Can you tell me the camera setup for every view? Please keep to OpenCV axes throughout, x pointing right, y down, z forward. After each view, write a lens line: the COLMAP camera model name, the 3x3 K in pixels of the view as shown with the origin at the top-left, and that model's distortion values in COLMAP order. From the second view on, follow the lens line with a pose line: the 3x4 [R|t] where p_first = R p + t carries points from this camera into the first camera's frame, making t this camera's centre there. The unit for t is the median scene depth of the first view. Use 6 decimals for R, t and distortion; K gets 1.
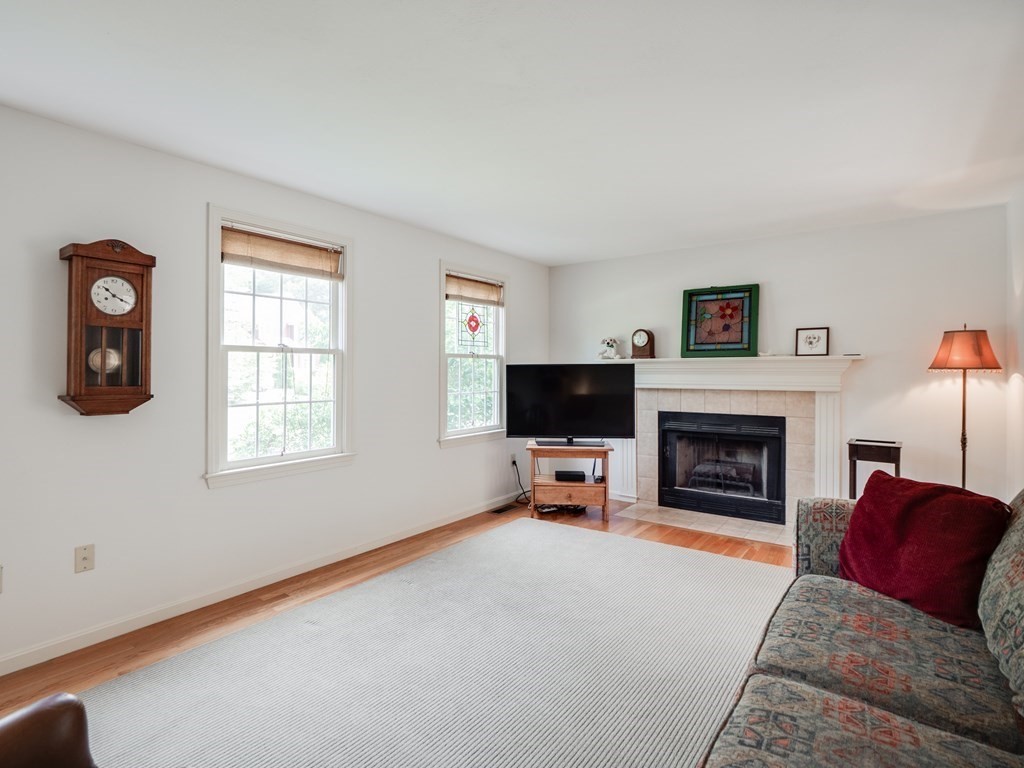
lens RADIAL K [[536.6, 0, 488.8], [0, 536.6, 374.6], [0, 0, 1]] dist [-0.001854, -0.001670]
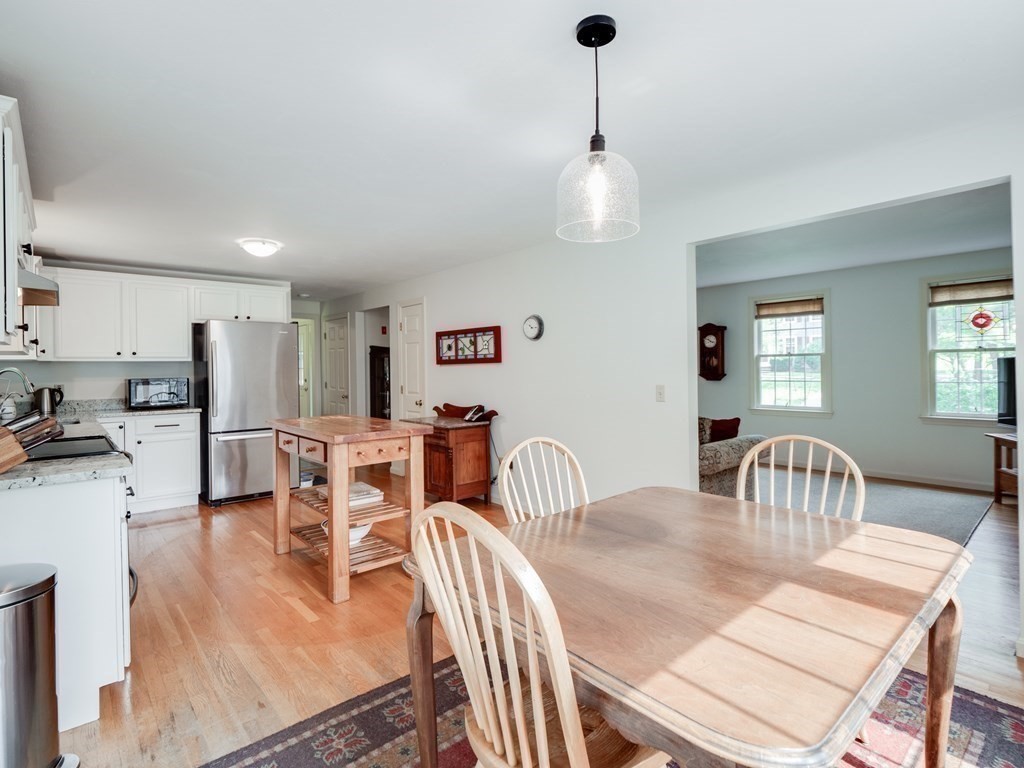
lens RADIAL K [[498.5, 0, 508.3], [0, 498.5, 369.9], [0, 0, 1]] dist [-0.015555, -0.000219]
pose [[-0.222851, 0.010541, -0.974795, 1.262104], [0.009825, 0.999915, 0.008567, -0.011152], [0.974803, -0.007668, -0.222936, 0.277113]]
